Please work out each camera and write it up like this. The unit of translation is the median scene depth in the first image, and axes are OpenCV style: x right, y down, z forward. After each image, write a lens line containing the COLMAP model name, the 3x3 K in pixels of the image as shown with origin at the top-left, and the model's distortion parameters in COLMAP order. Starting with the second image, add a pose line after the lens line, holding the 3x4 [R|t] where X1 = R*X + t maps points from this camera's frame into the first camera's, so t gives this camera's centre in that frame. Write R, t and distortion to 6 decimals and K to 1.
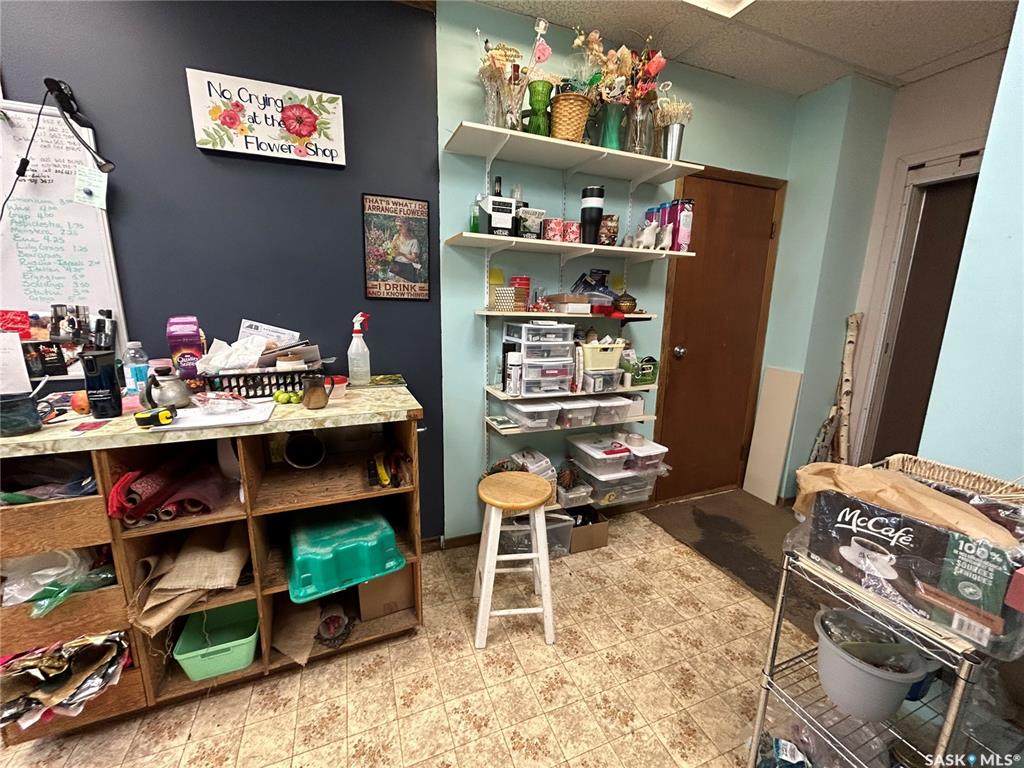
lens RADIAL K [[414.3, 0, 514.1], [0, 414.3, 383.3], [0, 0, 1]] dist [0.000467, -0.000156]
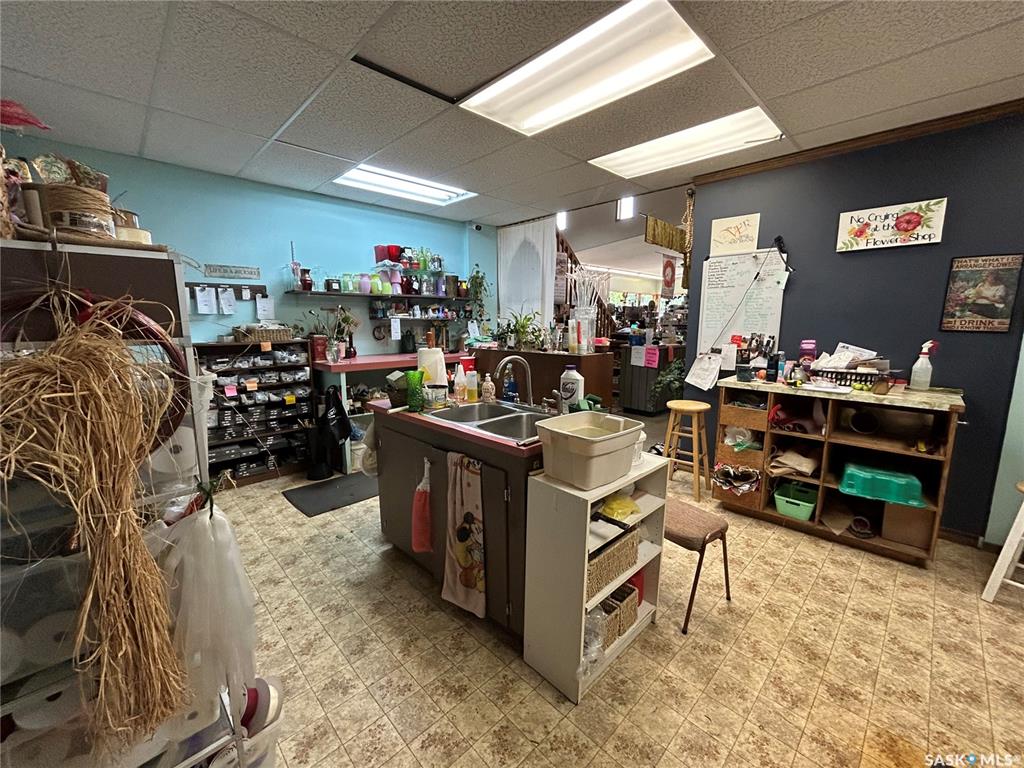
lens RADIAL K [[414.3, 0, 514.1], [0, 414.3, 383.3], [0, 0, 1]] dist [0.000467, -0.000156]
pose [[0.377904, 0.122112, -0.917757, 0.489191], [-0.186386, 0.981004, 0.053779, 0.193028], [0.906890, 0.150734, 0.393485, -0.991674]]
